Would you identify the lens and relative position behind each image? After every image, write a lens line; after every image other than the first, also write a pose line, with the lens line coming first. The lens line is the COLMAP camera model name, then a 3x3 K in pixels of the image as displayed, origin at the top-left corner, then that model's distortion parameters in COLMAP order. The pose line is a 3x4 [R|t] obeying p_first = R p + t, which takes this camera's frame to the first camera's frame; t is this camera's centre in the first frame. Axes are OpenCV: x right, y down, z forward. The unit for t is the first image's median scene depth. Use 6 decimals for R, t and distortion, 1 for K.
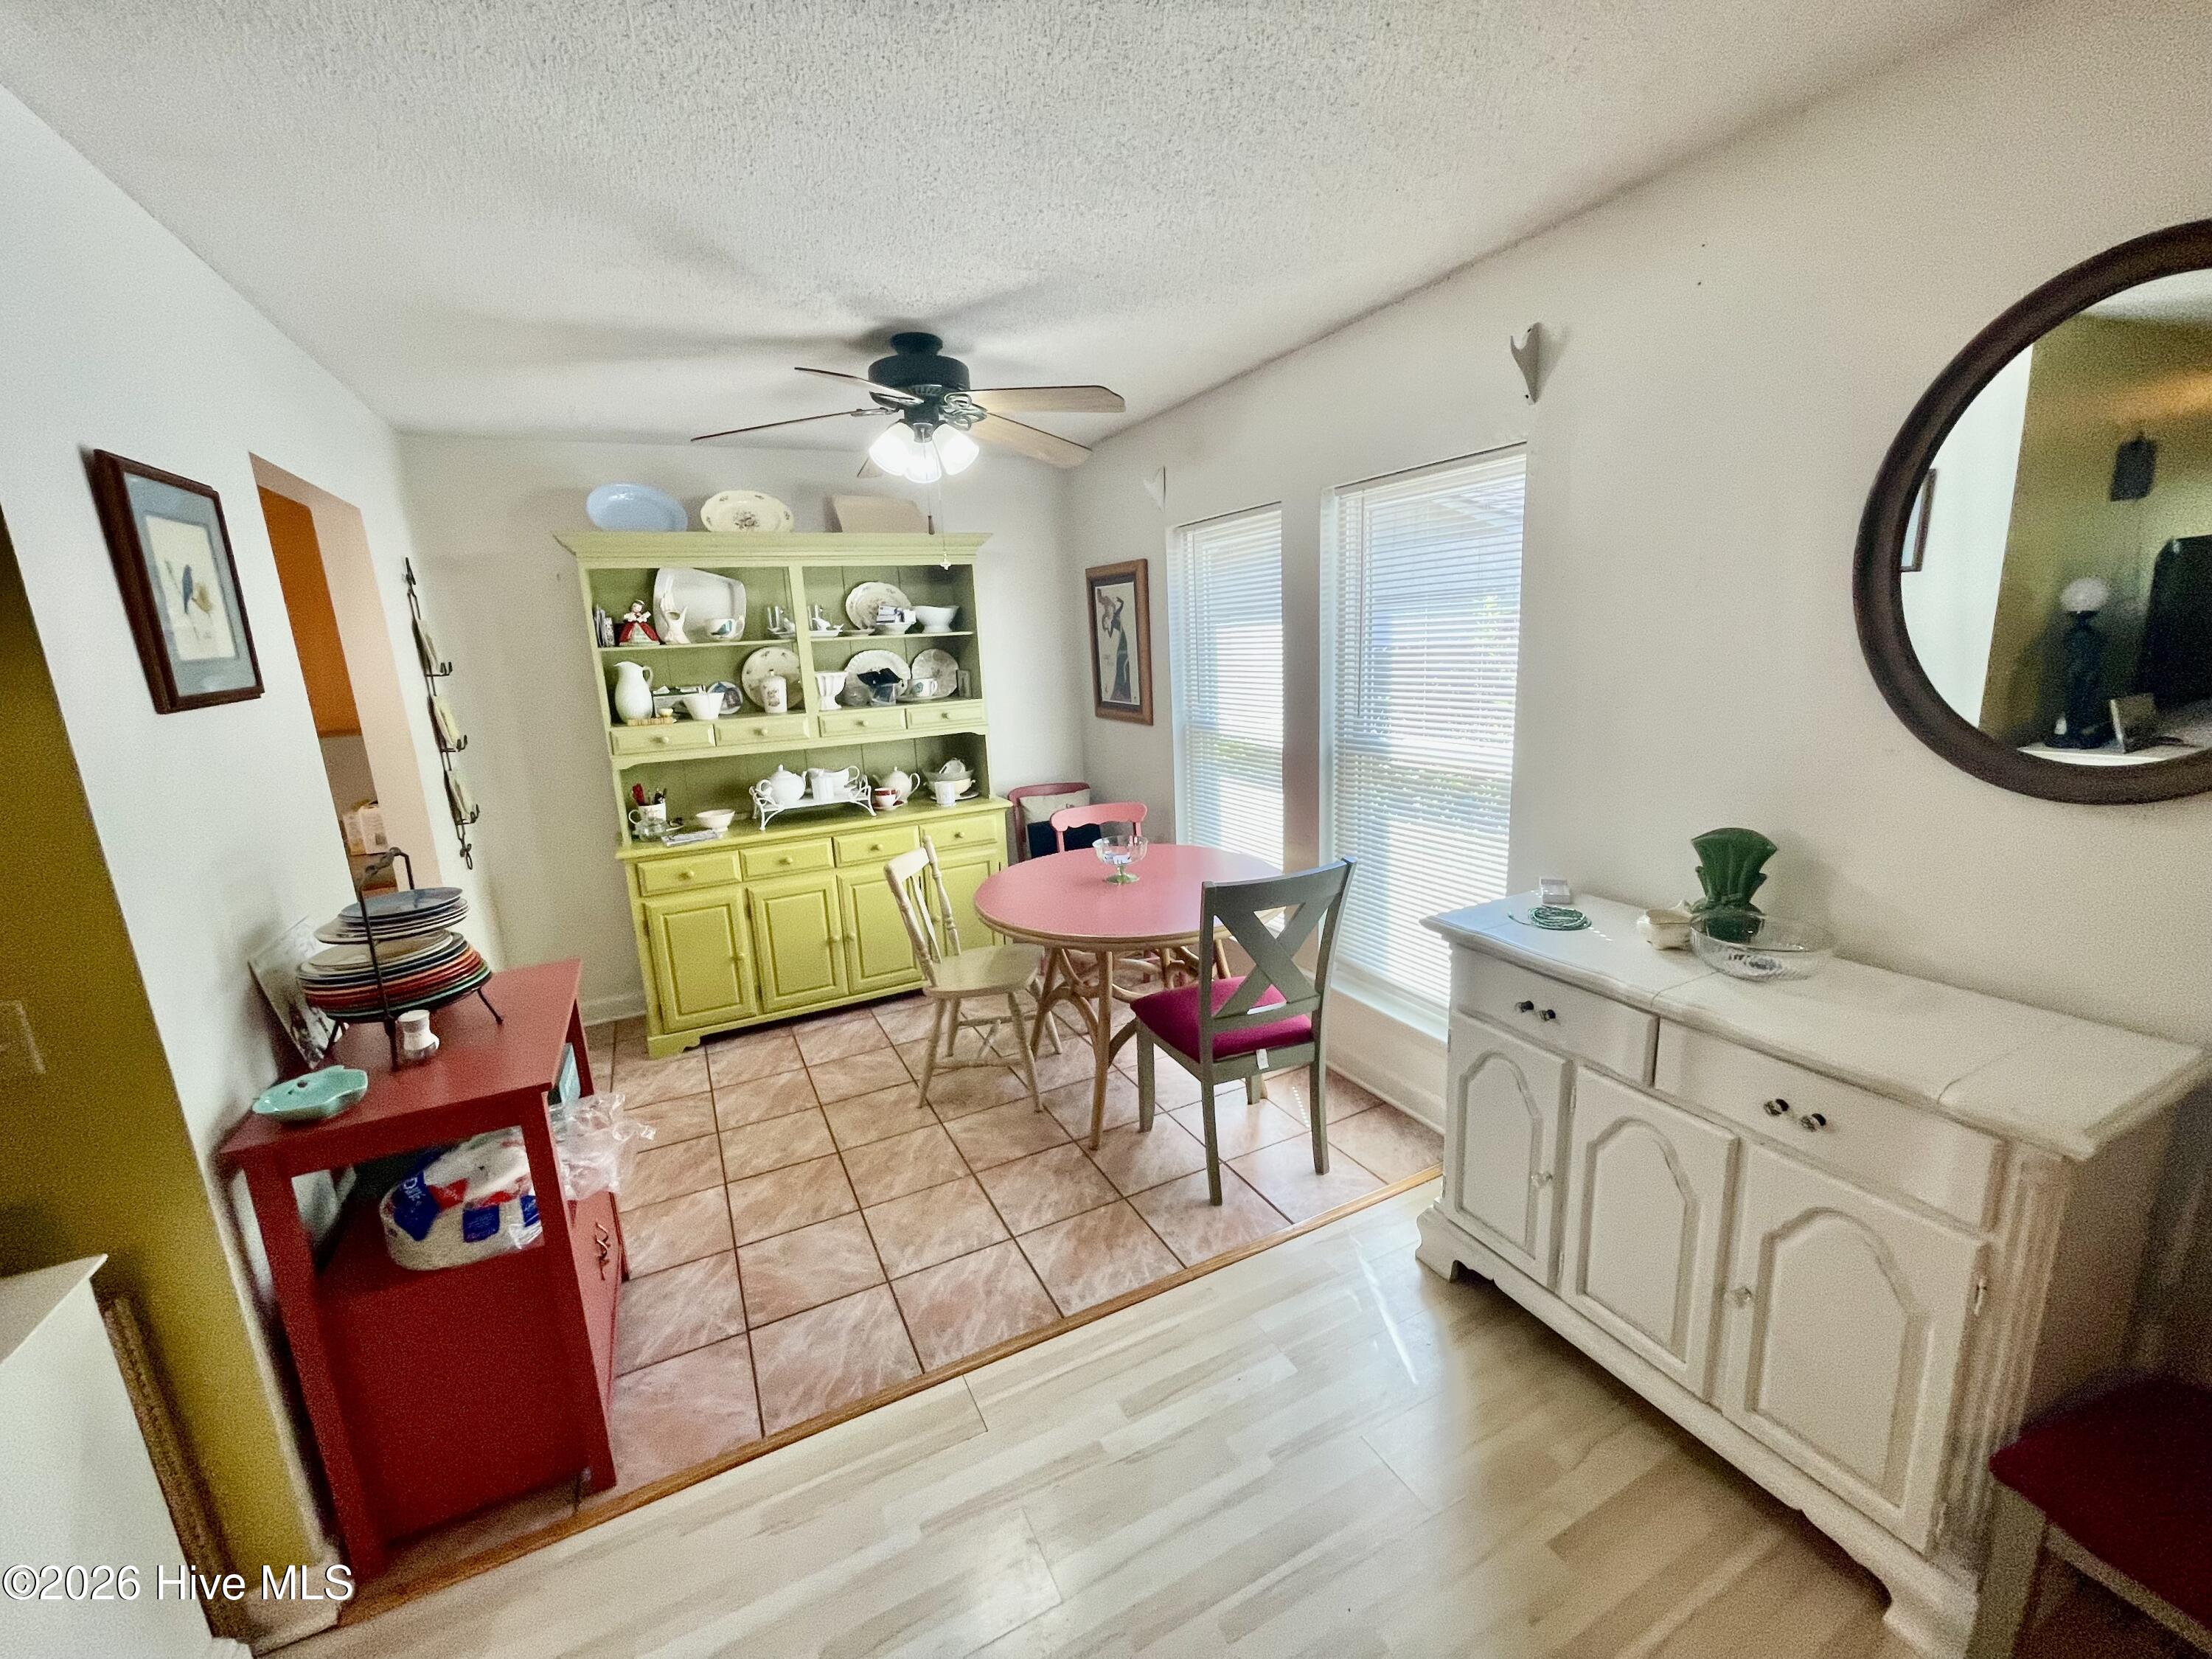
lens RADIAL K [[891.9, 0, 1101.3], [0, 891.9, 826.4], [0, 0, 1]] dist [0.000481, -0.002906]
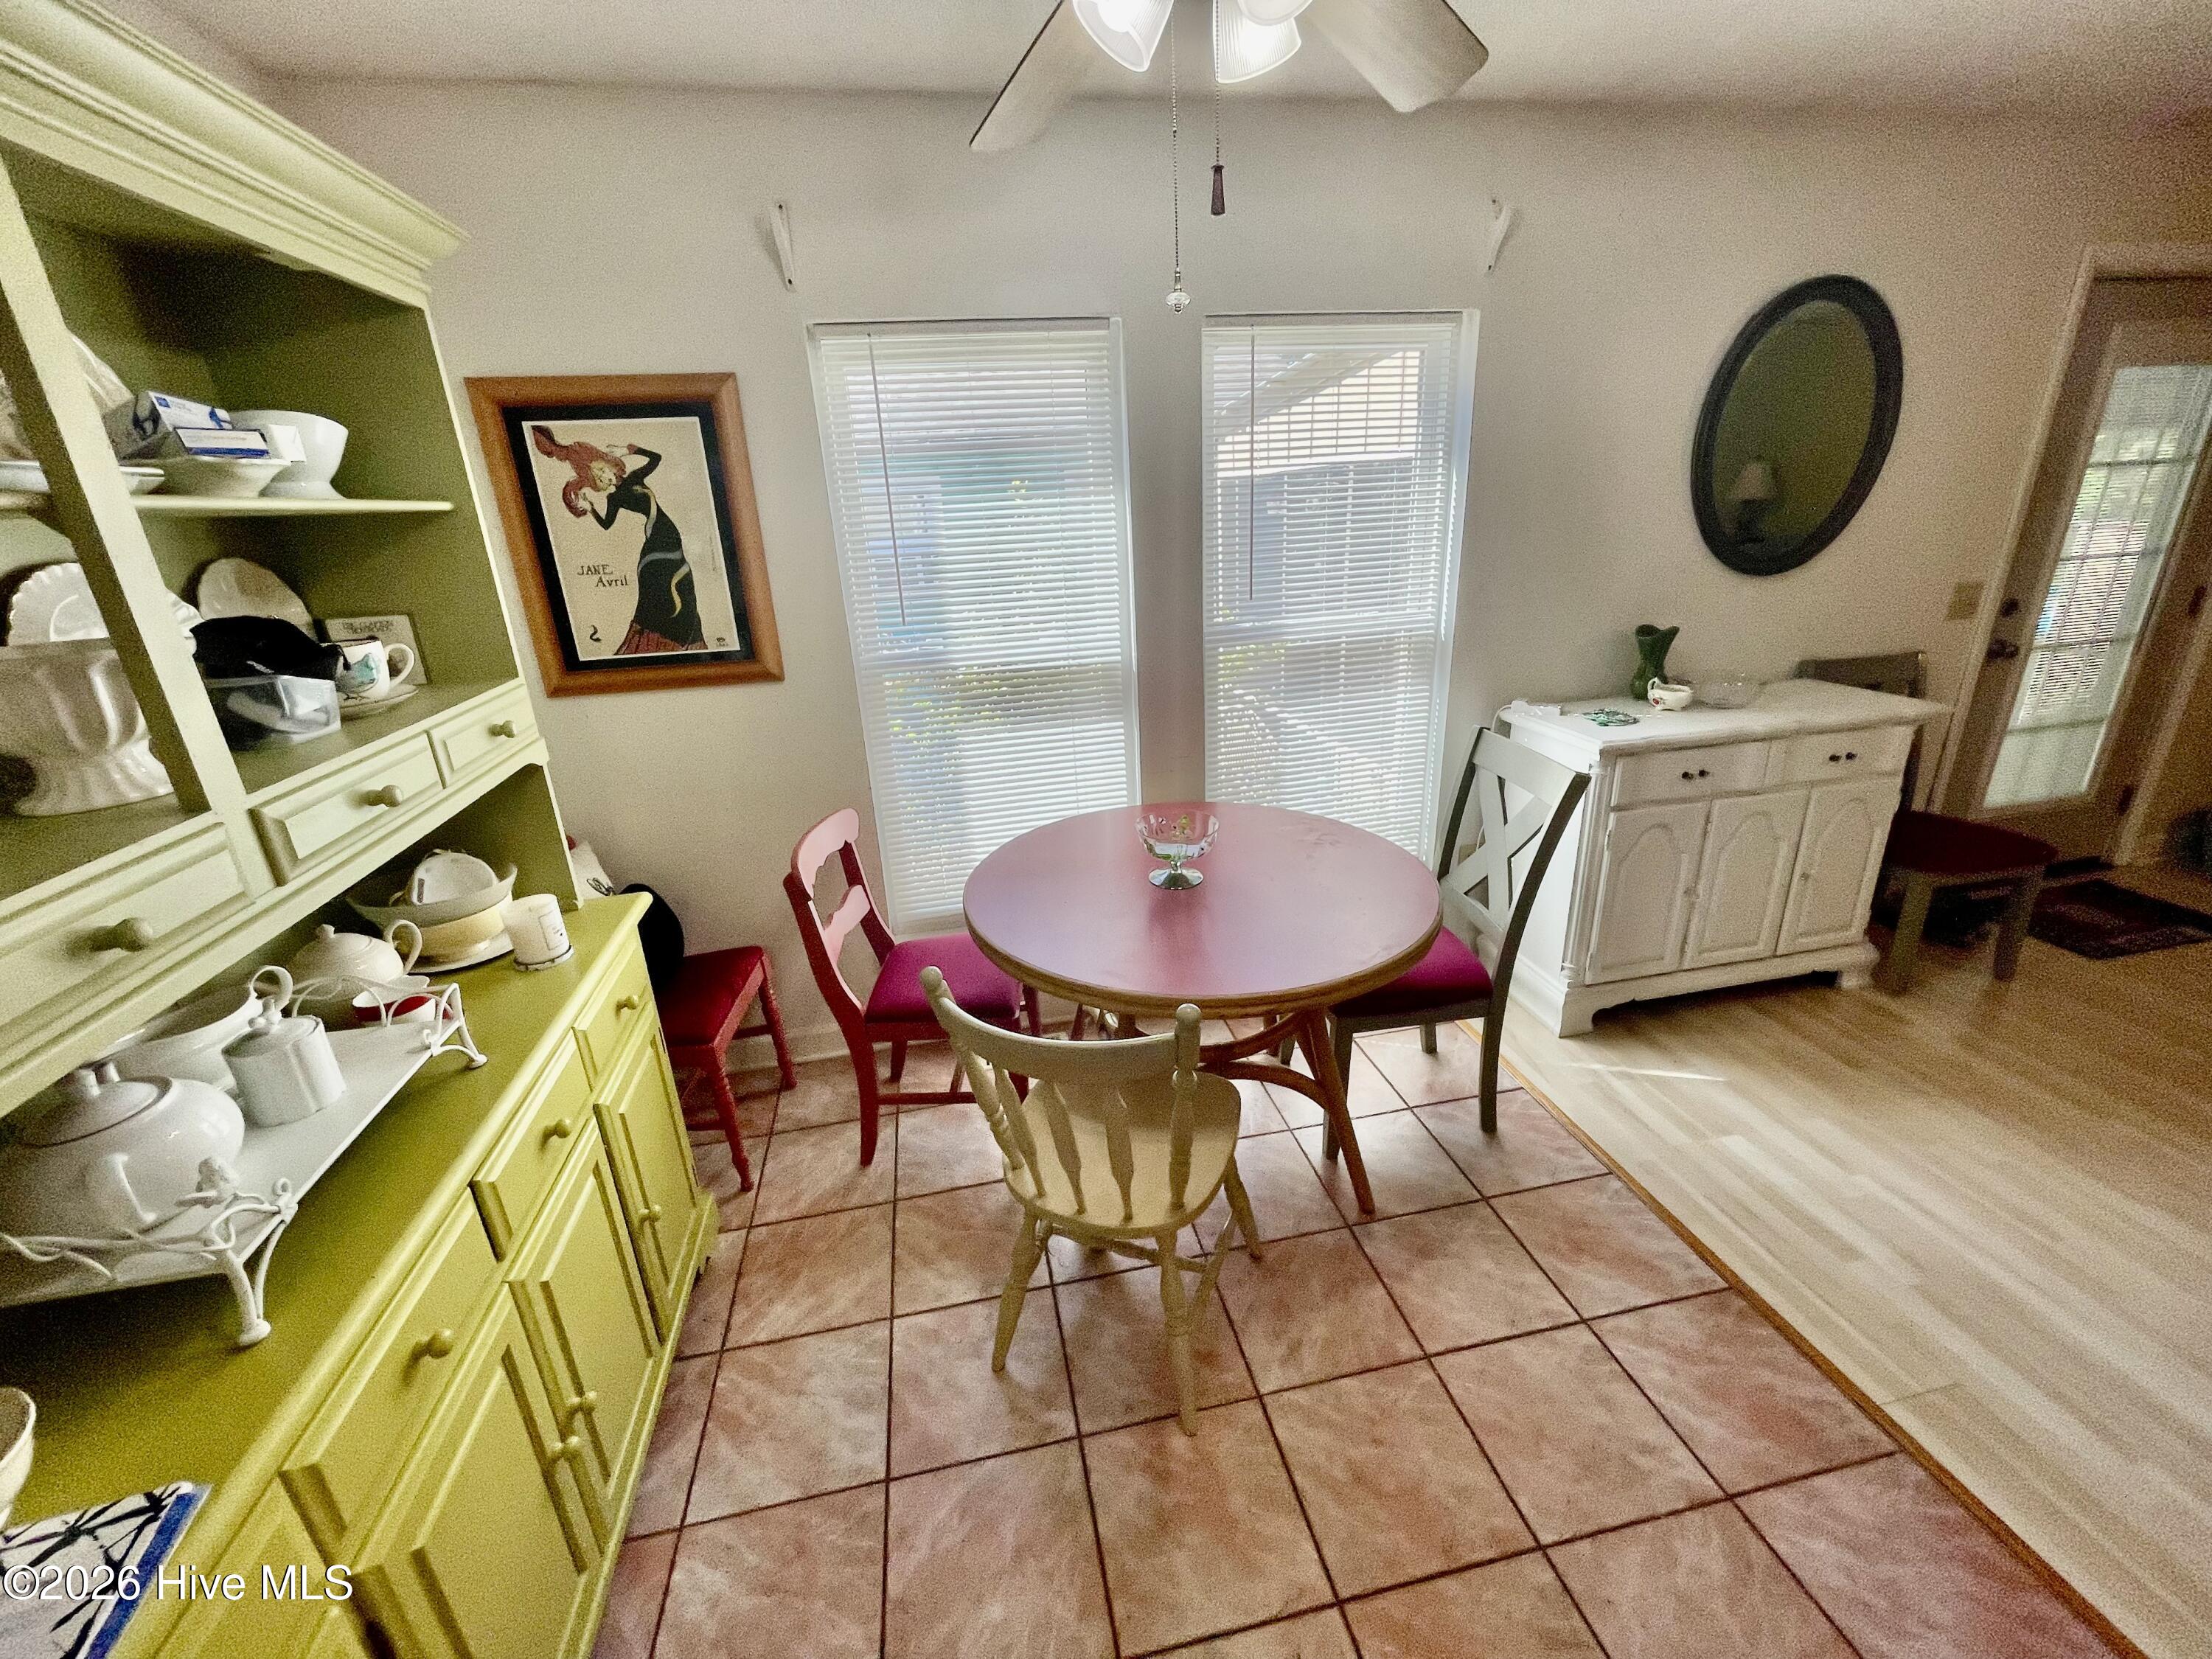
lens RADIAL K [[887.1, 0, 1102.1], [0, 887.1, 825.5], [0, 0, 1]] dist [0.000523, -0.000016]
pose [[0.266787, -0.294964, 0.917508, -0.845908], [0.238655, 0.942582, 0.233630, -0.209010], [-0.933739, 0.156639, 0.321864, 1.207755]]
